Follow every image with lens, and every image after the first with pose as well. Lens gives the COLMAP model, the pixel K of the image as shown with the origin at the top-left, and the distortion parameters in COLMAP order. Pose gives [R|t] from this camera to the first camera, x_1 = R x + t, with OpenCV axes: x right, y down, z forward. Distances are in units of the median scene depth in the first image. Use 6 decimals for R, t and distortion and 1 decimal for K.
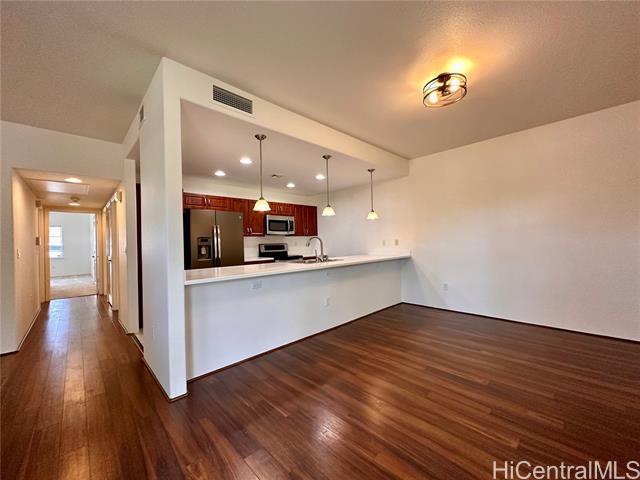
lens RADIAL K [[255.9, 0, 319.4], [0, 255.9, 241.8], [0, 0, 1]] dist [-0.002124, -0.000601]
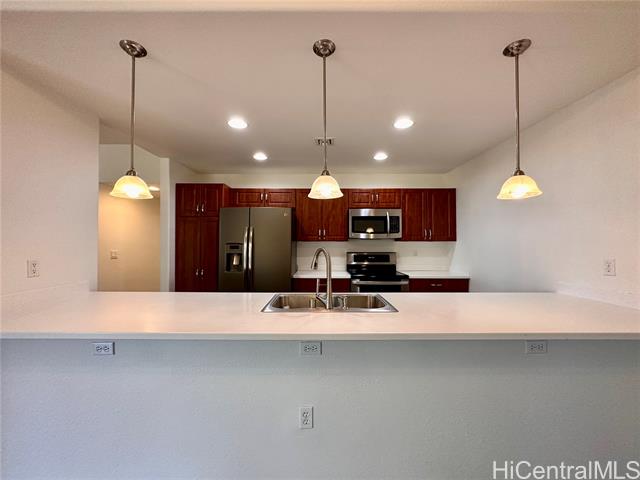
lens RADIAL K [[255.9, 0, 318.5], [0, 255.9, 239.4], [0, 0, 1]] dist [-0.002124, -0.000601]
pose [[0.721073, 0.012167, -0.692752, 0.211426], [-0.019202, 0.999813, -0.002427, -0.024923], [0.692593, 0.015052, 0.721172, 0.498324]]
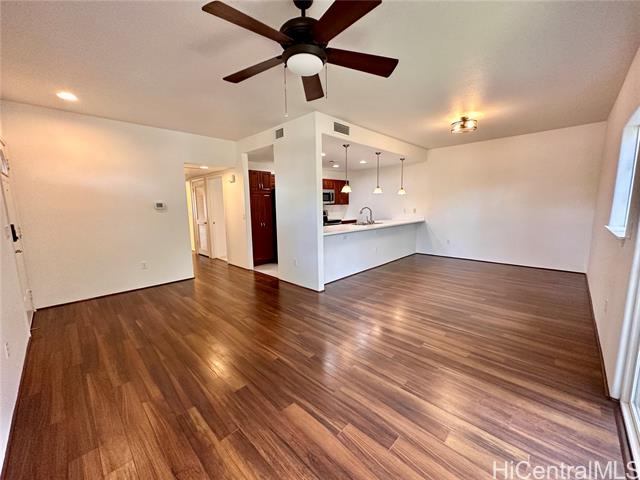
lens RADIAL K [[255.9, 0, 320.9], [0, 255.9, 240.3], [0, 0, 1]] dist [-0.002124, -0.000601]
pose [[0.999435, 0.003594, 0.033410, -0.242388], [-0.008014, 0.991069, 0.133106, -0.019045], [-0.032634, -0.133299, 0.990538, -0.359075]]
